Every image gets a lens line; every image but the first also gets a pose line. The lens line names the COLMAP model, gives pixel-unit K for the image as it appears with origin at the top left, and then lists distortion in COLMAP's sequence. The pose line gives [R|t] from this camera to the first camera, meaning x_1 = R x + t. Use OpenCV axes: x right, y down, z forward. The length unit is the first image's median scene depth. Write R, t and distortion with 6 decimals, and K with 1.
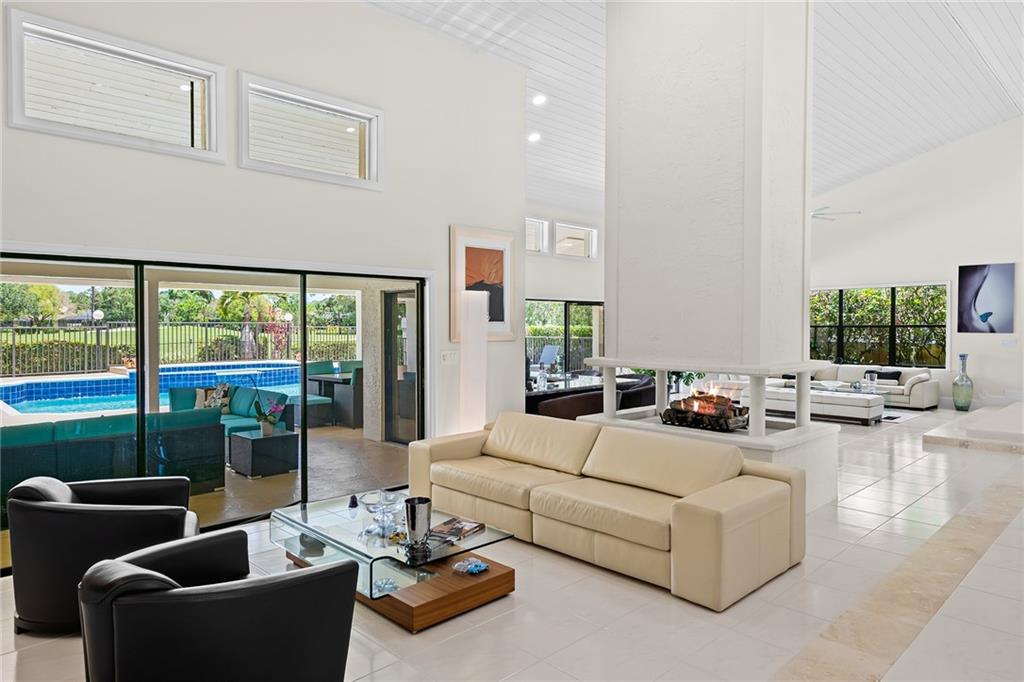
lens RADIAL K [[644.5, 0, 512.0], [0, 644.5, 341.0], [0, 0, 1]] dist [0.004421, 0.001768]
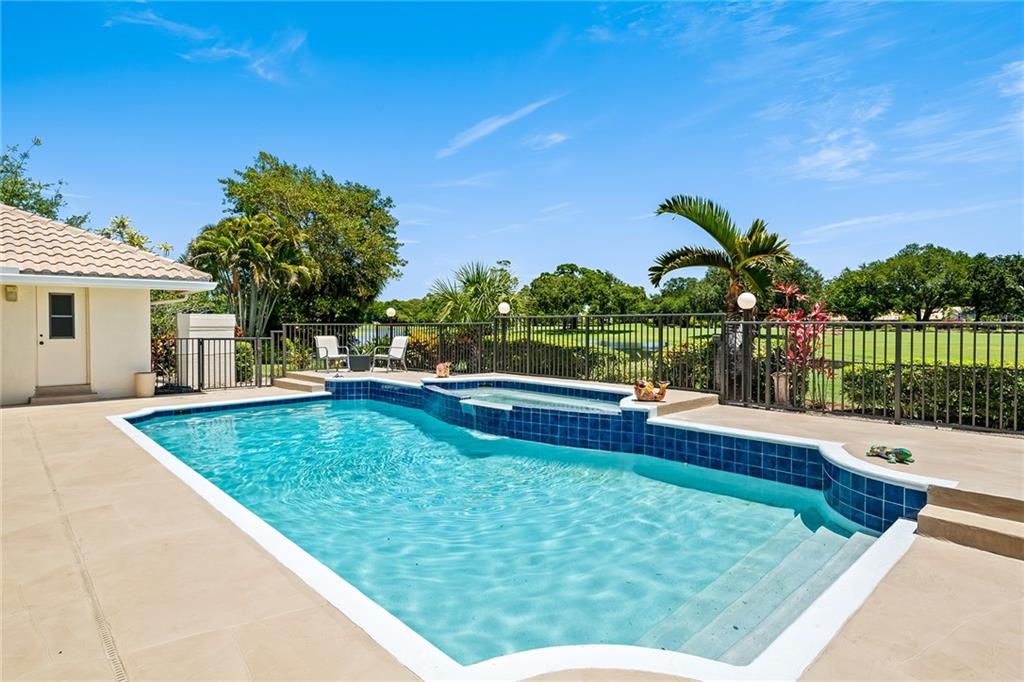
lens RADIAL K [[536.7, 0, 512.0], [0, 536.7, 341.0], [0, 0, 1]] dist [0.004443, -0.001085]
pose [[-0.033261, 0.033656, -0.998880, 0.073371], [-0.024765, 0.999098, 0.034488, -0.034625], [0.999140, 0.025884, -0.032398, 1.611001]]
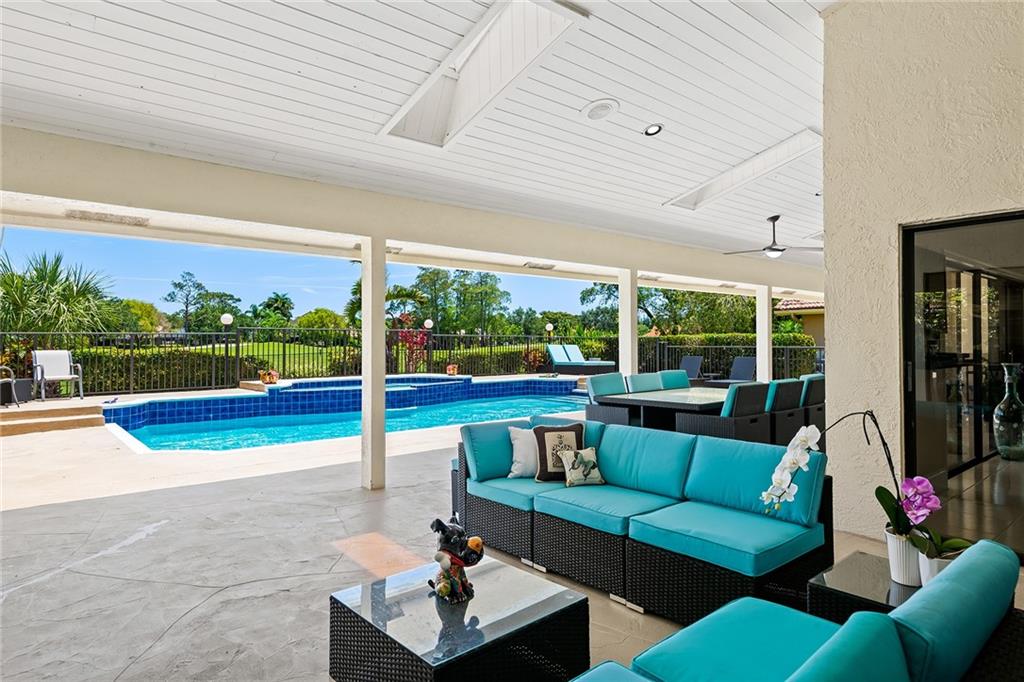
lens RADIAL K [[595.5, 0, 512.0], [0, 595.5, 341.0], [0, 0, 1]] dist [0.002552, 0.000694]
pose [[0.997684, -0.004458, -0.067871, -0.344817], [0.002600, 0.999620, -0.027431, 0.015496], [0.067968, 0.027191, 0.997317, 0.403616]]
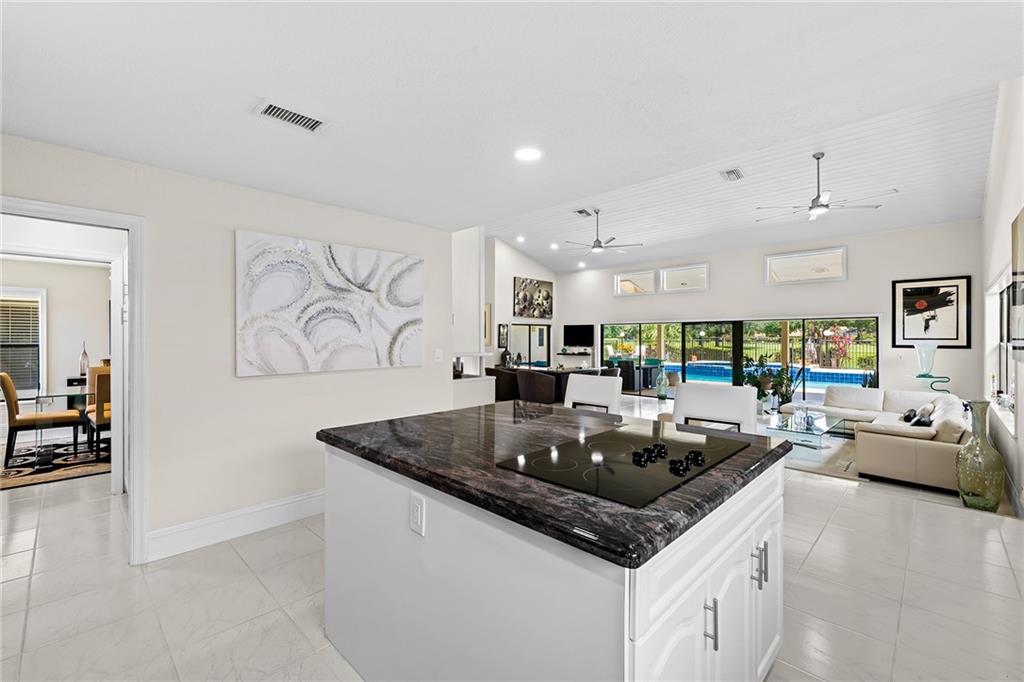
lens RADIAL K [[435.3, 0, 512.0], [0, 435.3, 341.0], [0, 0, 1]] dist [0.003851, -0.000238]
pose [[0.017858, 0.007400, -0.999813, 1.036547], [-0.025914, 0.999640, 0.006936, -0.019592], [0.999505, 0.025785, 0.018043, 0.630752]]
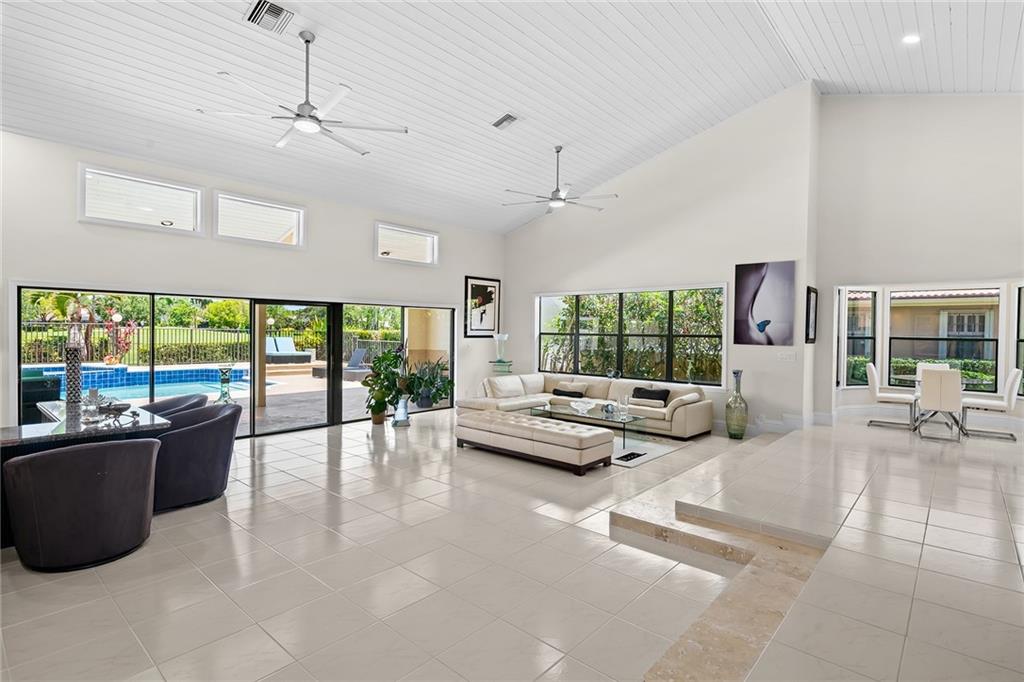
lens RADIAL K [[508.3, 0, 512.0], [0, 508.3, 341.0], [0, 0, 1]] dist [0.000738, -0.000593]
pose [[0.997301, 0.010657, 0.072648, 0.362662], [-0.010470, 0.999941, -0.002959, -0.012495], [-0.072675, 0.002191, 0.997353, 0.370647]]
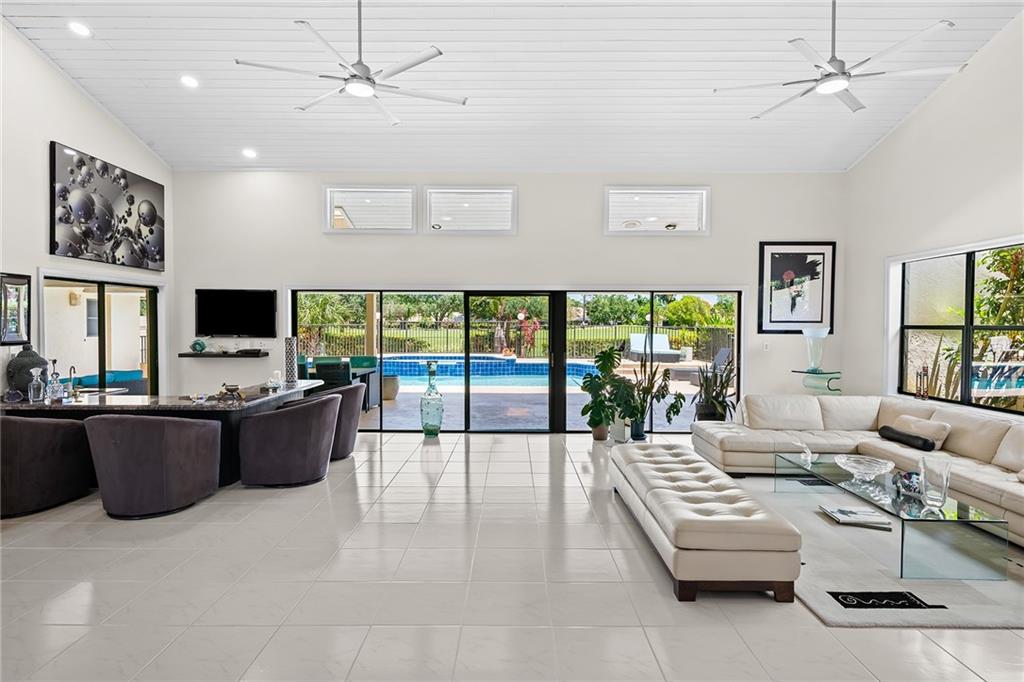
lens RADIAL K [[536.7, 0, 512.0], [0, 536.7, 341.0], [0, 0, 1]] dist [0.004443, -0.001085]
pose [[0.711410, 0.025943, -0.702298, 0.582817], [-0.022590, 0.999646, 0.014044, -0.013376], [0.702414, 0.005874, 0.711745, 0.602041]]
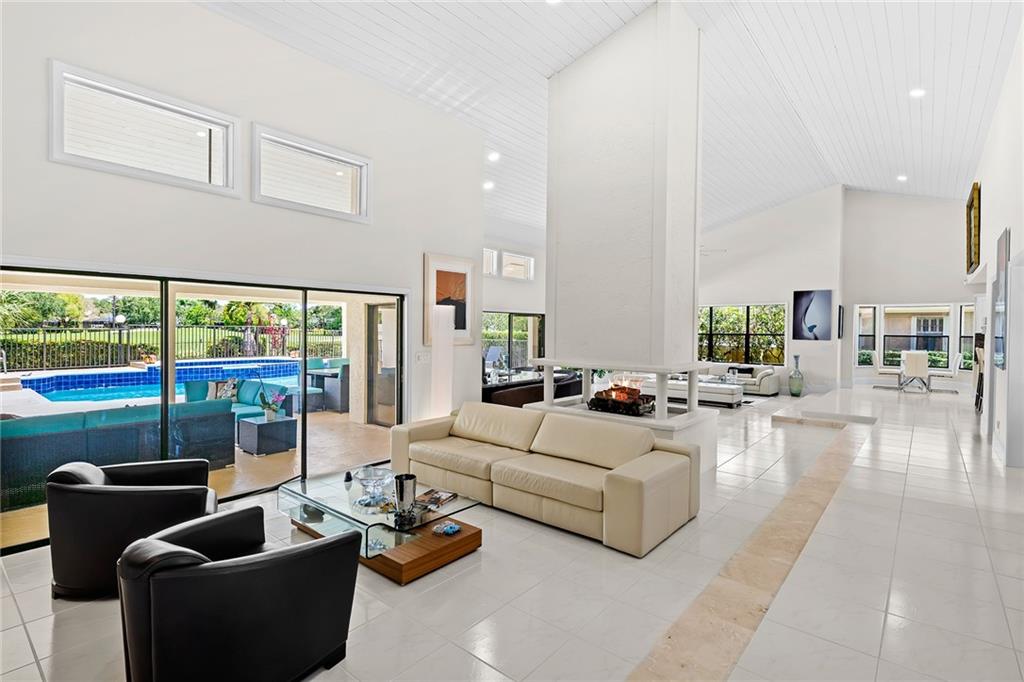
lens RADIAL K [[496.3, 0, 512.0], [0, 496.3, 341.0], [0, 0, 1]] dist [-0.001536, -0.001012]
pose [[0.994789, 0.007404, 0.101686, -0.012486], [-0.007247, 0.999972, -0.001907, -0.003831], [-0.101697, 0.001160, 0.994815, 0.009957]]
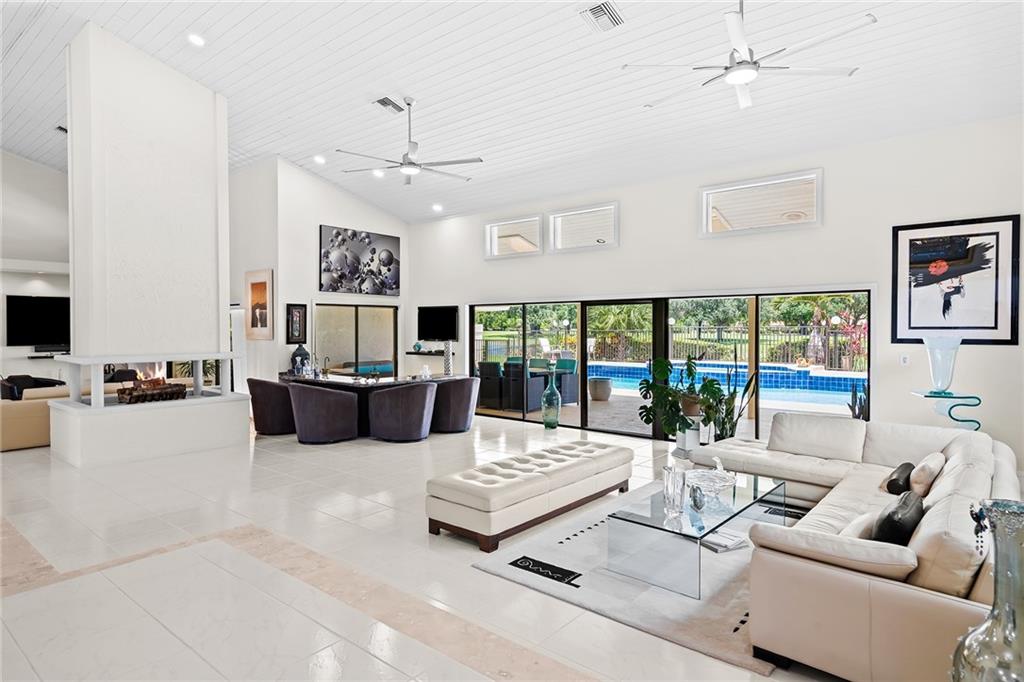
lens RADIAL K [[573.0, 0, 512.0], [0, 573.0, 341.0], [0, 0, 1]] dist [0.010947, -0.000212]
pose [[0.097010, 0.023100, -0.995015, 0.841740], [-0.025597, 0.999458, 0.020708, -0.023794], [0.994954, 0.023461, 0.097549, 0.853375]]
